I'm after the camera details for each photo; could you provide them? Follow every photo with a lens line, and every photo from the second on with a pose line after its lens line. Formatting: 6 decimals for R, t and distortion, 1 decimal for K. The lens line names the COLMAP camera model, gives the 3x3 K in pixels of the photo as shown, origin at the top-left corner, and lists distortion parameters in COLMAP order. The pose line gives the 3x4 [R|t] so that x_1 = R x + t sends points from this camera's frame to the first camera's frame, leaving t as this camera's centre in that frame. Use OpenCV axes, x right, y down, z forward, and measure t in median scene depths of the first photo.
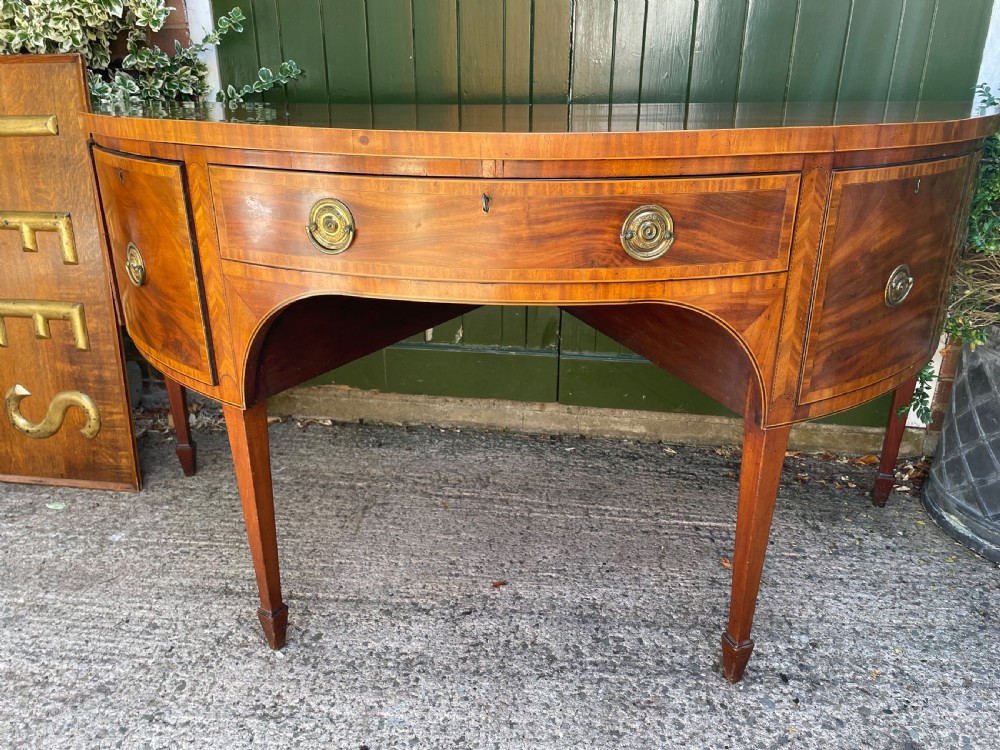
lens RADIAL K [[755.5, 0, 497.7], [0, 755.5, 372.9], [0, 0, 1]] dist [0.089204, -0.121457]
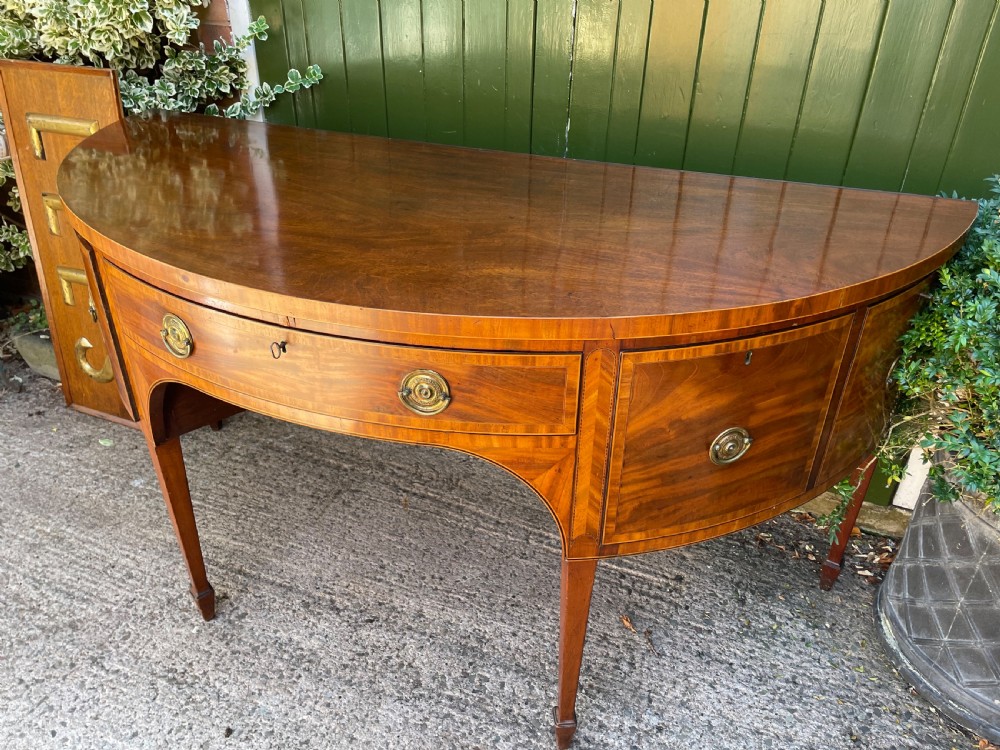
lens RADIAL K [[756.3, 0, 495.9], [0, 756.3, 375.9], [0, 0, 1]] dist [0.090640, -0.122569]
pose [[0.962543, 0.152080, -0.224460, 0.328114], [-0.115137, 0.978793, 0.169432, -0.247240], [0.245467, -0.137242, 0.959641, 0.003814]]
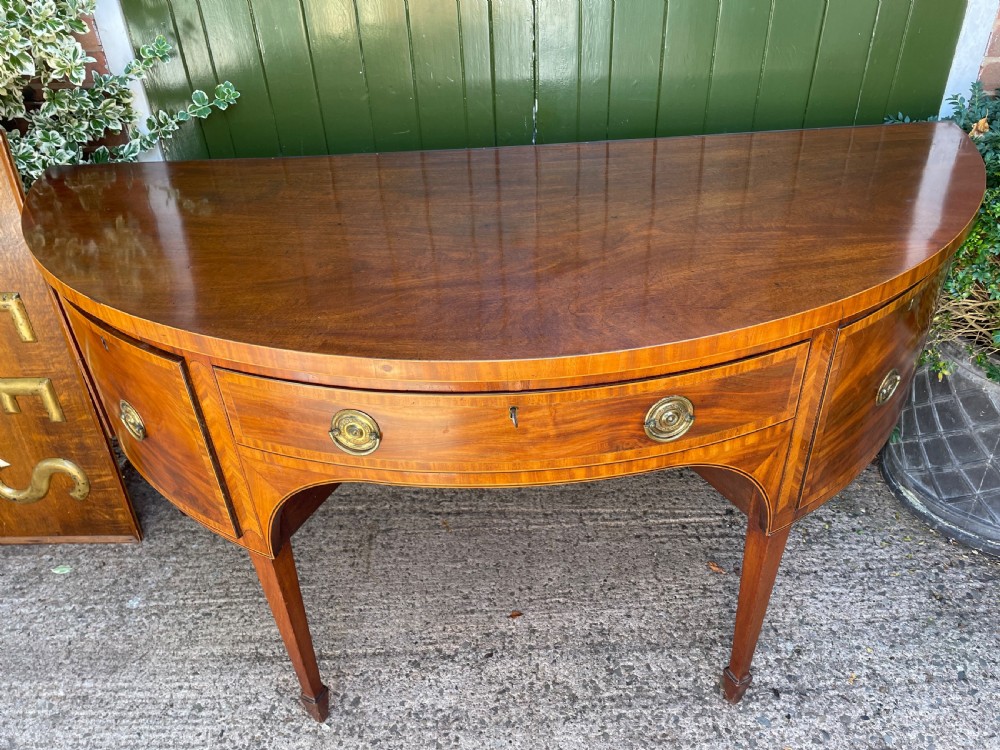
lens RADIAL K [[755.5, 0, 501.2], [0, 755.5, 370.0], [0, 0, 1]] dist [0.088265, -0.118761]
pose [[0.992158, -0.099931, 0.075079, -0.061817], [0.081841, 0.973385, 0.214067, -0.302258], [-0.094472, -0.206243, 0.973929, 0.019861]]
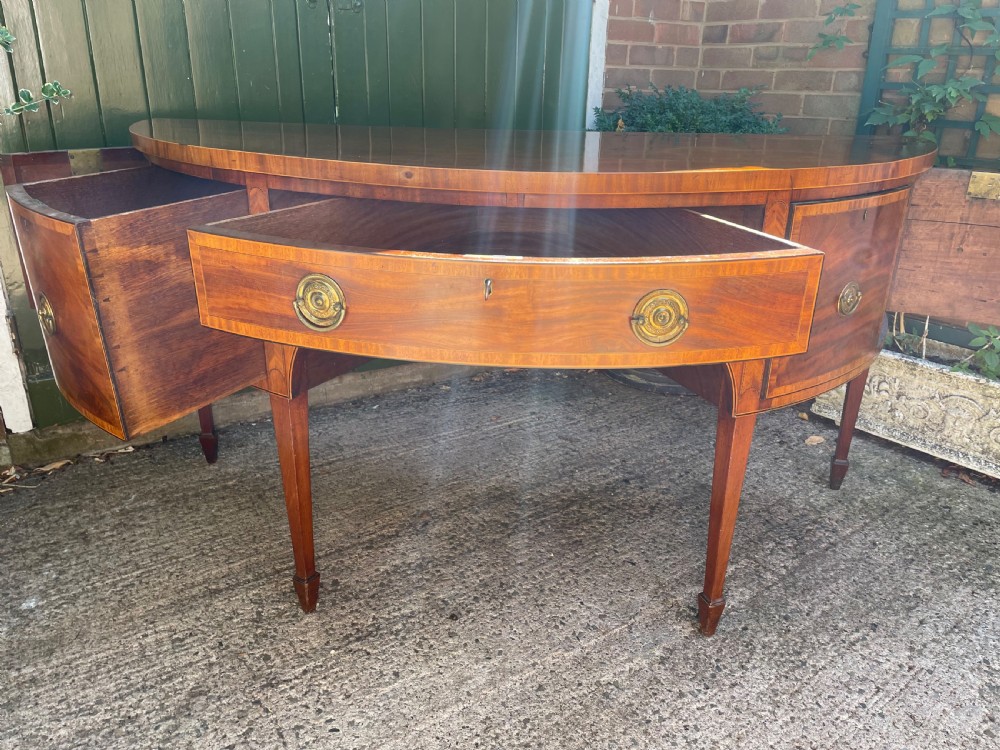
lens RADIAL K [[752.4, 0, 505.6], [0, 752.4, 364.2], [0, 0, 1]] dist [0.090077, -0.118579]
pose [[0.767973, -0.217864, 0.602290, -0.614022], [0.220882, 0.972769, 0.070232, -0.003466], [-0.601190, 0.079099, 0.795182, -0.099433]]
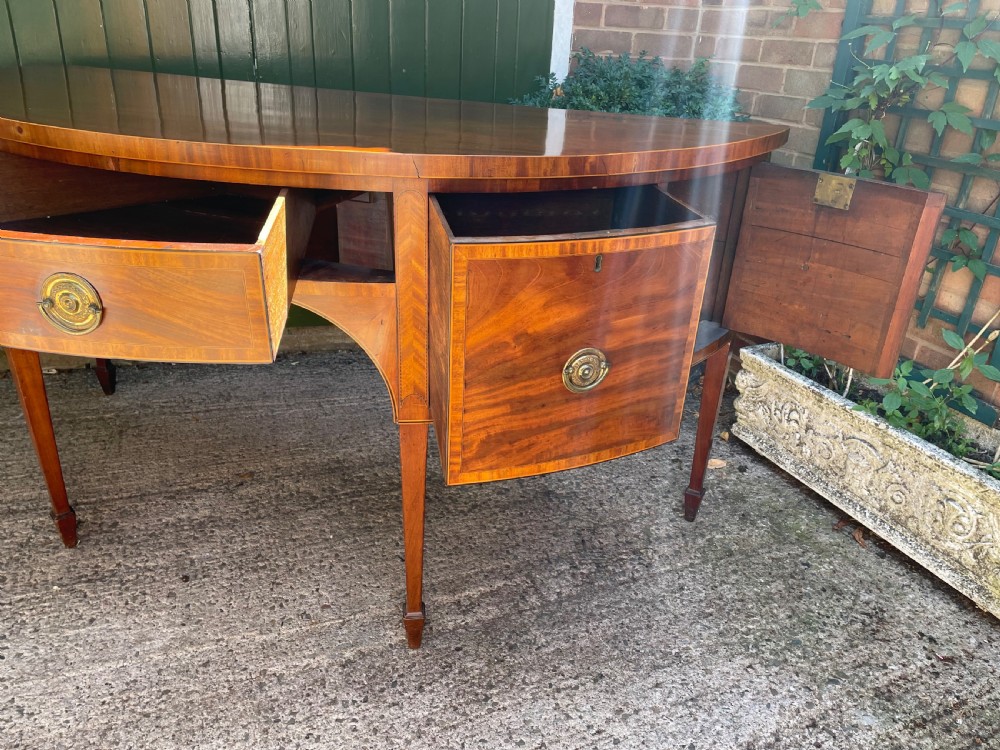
lens RADIAL K [[752.4, 0, 506.4], [0, 752.4, 370.8], [0, 0, 1]] dist [0.089192, -0.120117]
pose [[0.906380, -0.137915, 0.399318, -0.113323], [0.112227, 0.989855, 0.087138, 0.062739], [-0.407284, -0.034166, 0.912662, -0.327626]]
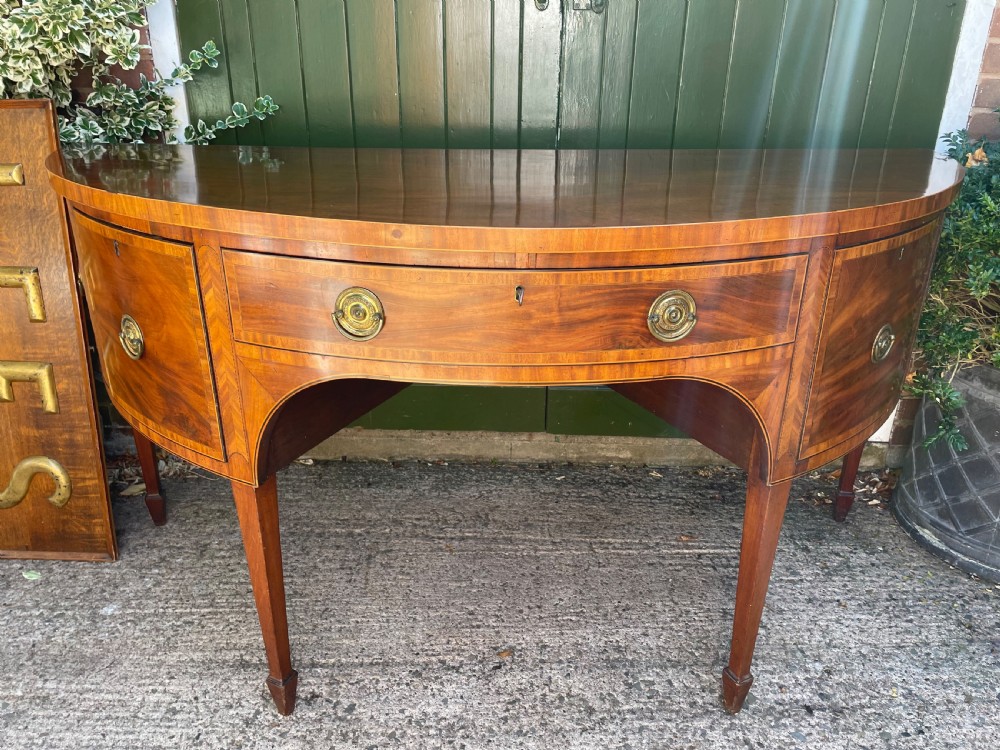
lens RADIAL K [[752.7, 0, 506.8], [0, 752.7, 373.4], [0, 0, 1]] dist [0.090017, -0.118639]
pose [[0.991322, -0.039256, 0.125460, -0.132980], [0.036409, 0.999027, 0.024900, -0.092174], [-0.126316, -0.020116, 0.991786, 0.013202]]
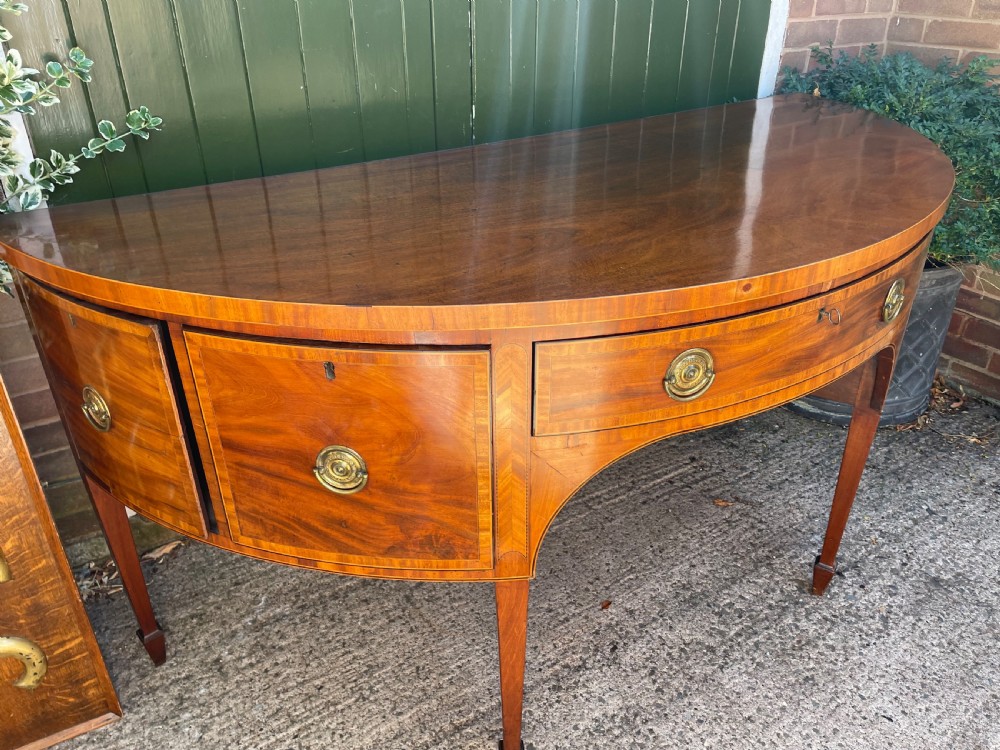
lens RADIAL K [[756.3, 0, 493.9], [0, 756.3, 372.3], [0, 0, 1]] dist [0.086441, -0.115121]
pose [[0.789912, -0.306061, 0.531381, -0.592644], [0.236119, 0.951533, 0.197060, -0.284036], [-0.565939, -0.030191, 0.823894, 0.227835]]
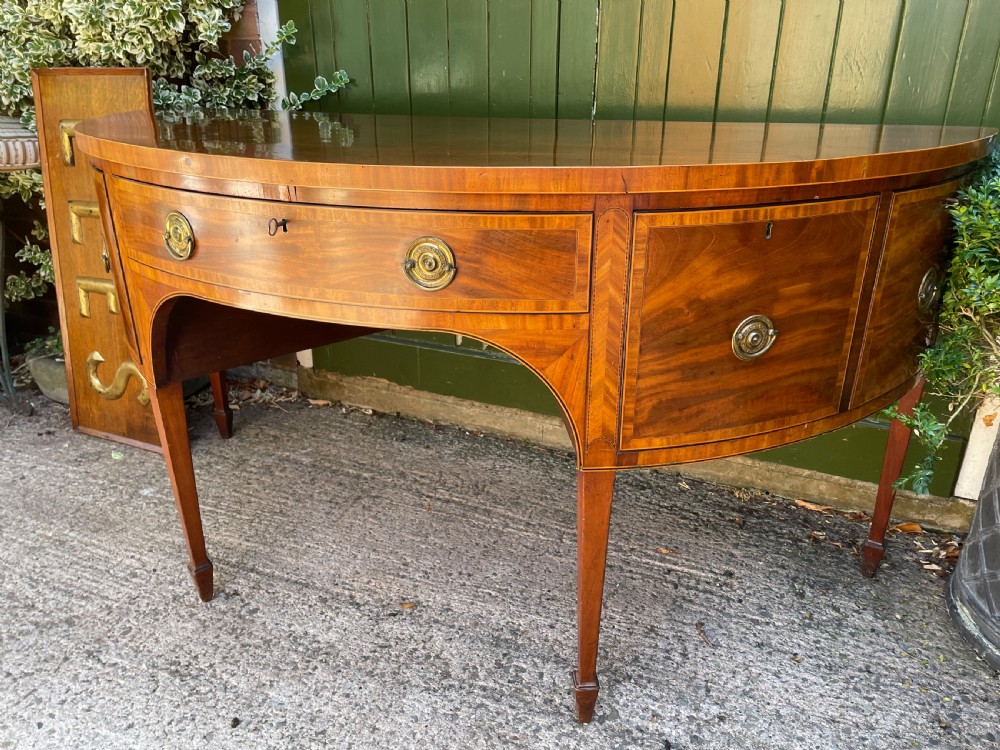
lens RADIAL K [[754.2, 0, 498.0], [0, 754.2, 380.1], [0, 0, 1]] dist [0.090235, -0.120484]
pose [[0.960880, 0.108332, -0.254898, 0.314829], [-0.102342, 0.994072, 0.036689, -0.052631], [0.257362, -0.009166, 0.966272, 0.037763]]
